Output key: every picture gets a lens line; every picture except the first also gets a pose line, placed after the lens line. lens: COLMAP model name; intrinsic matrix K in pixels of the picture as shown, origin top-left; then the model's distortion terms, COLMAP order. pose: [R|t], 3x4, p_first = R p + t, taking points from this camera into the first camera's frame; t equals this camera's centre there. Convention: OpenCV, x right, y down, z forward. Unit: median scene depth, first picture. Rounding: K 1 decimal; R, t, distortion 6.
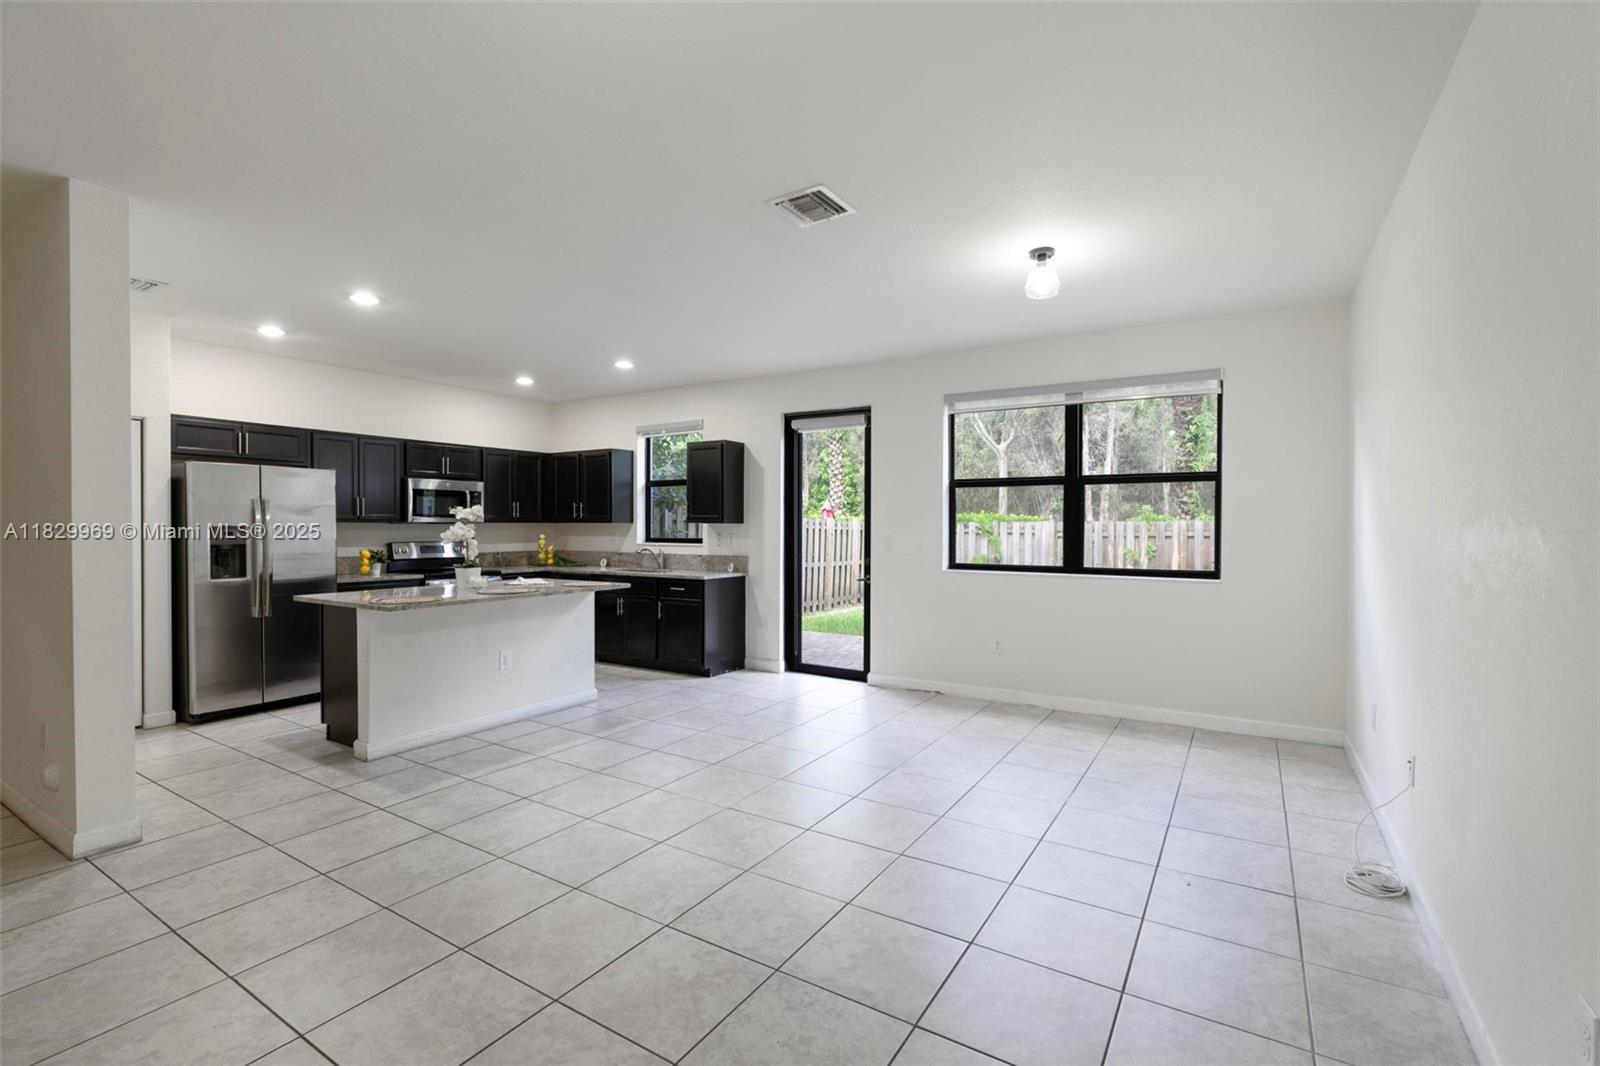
lens RADIAL K [[713.4, 0, 798.7], [0, 713.4, 530.3], [0, 0, 1]] dist [-0.007476, 0.002046]
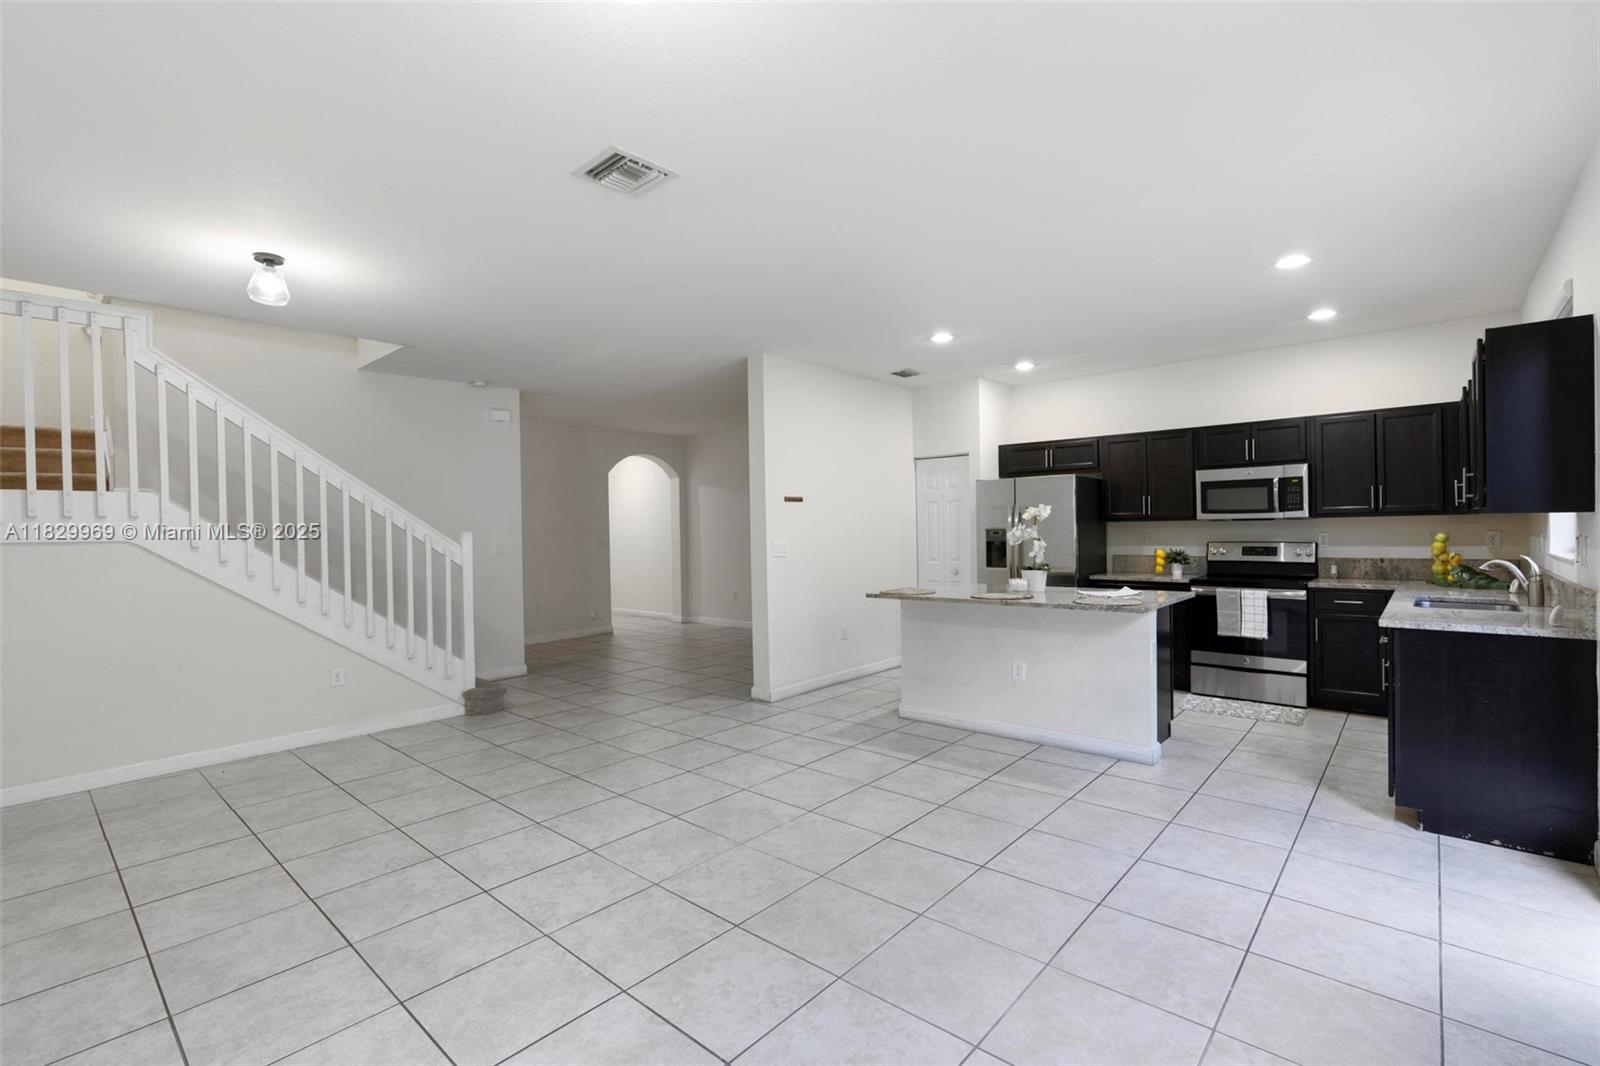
lens RADIAL K [[713.4, 0, 805.2], [0, 713.4, 532.5], [0, 0, 1]] dist [-0.007476, 0.002046]
pose [[-0.154020, 0.005189, -0.988054, 0.404466], [0.010694, 0.999936, 0.003585, -0.003783], [0.988010, -0.010015, -0.154066, 0.636724]]
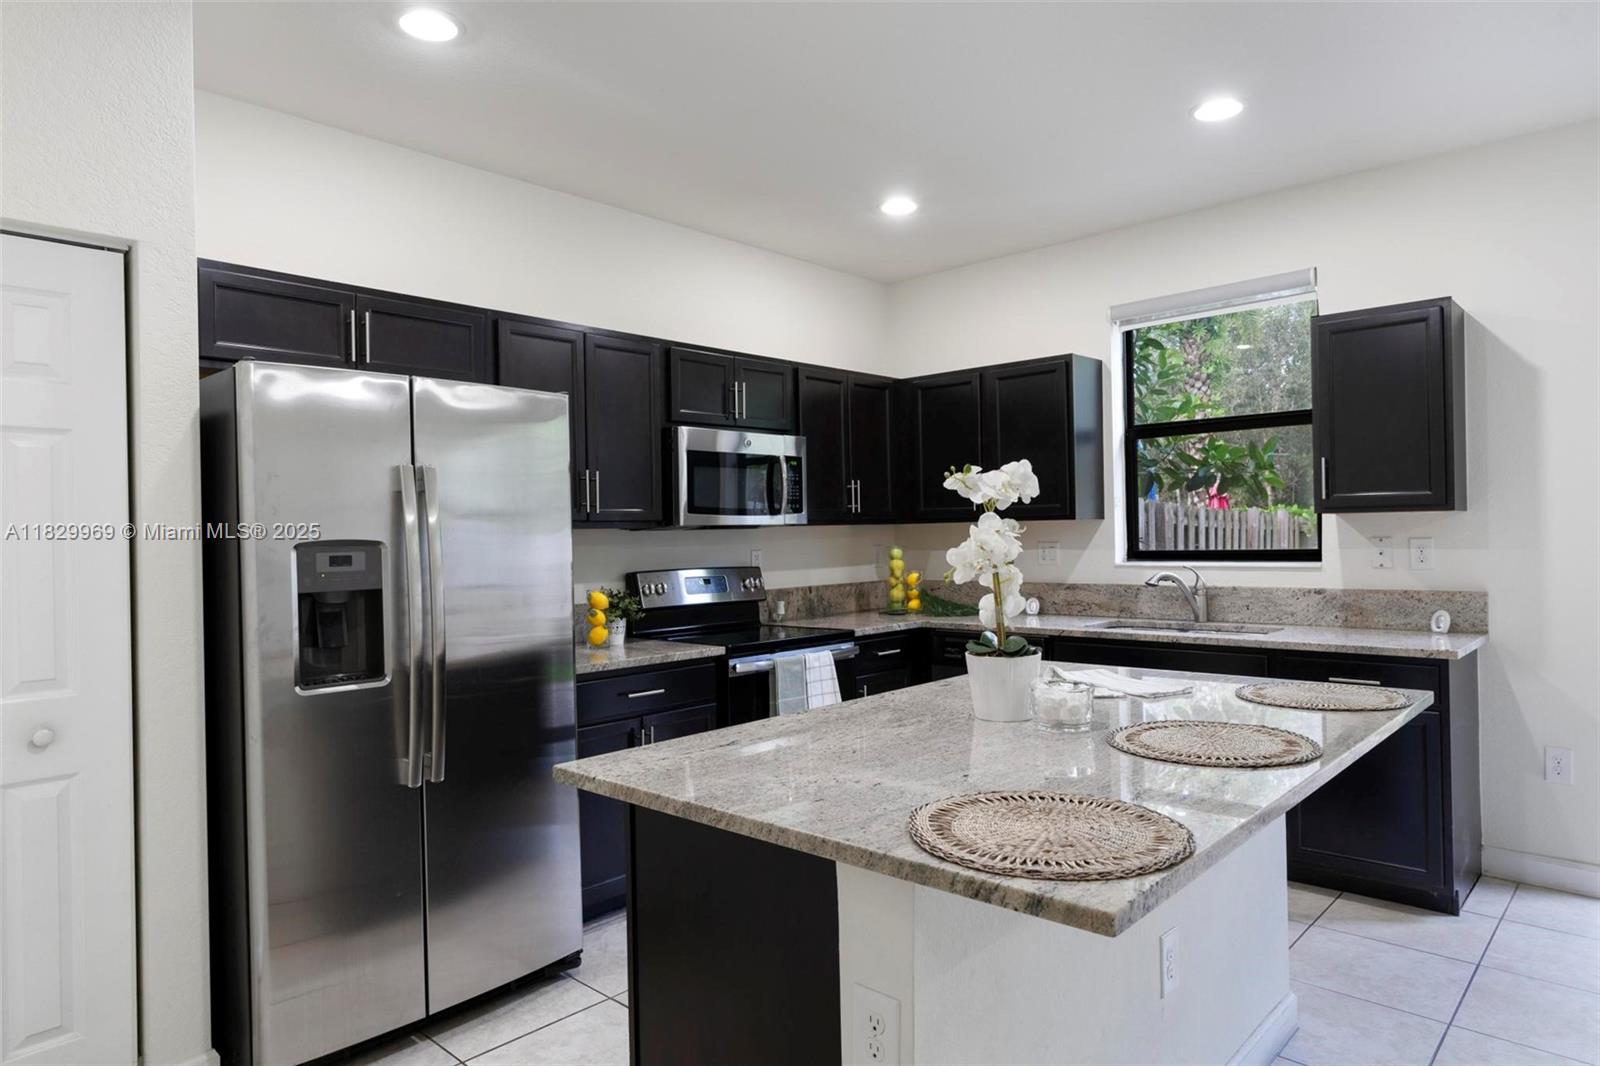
lens RADIAL K [[964.6, 0, 802.8], [0, 964.6, 532.0], [0, 0, 1]] dist [0.002744, -0.001264]
pose [[0.983577, -0.022473, -0.179086, -0.357893], [0.021214, 0.999735, -0.008943, -0.000684], [0.179239, 0.004997, 0.983793, 0.413752]]
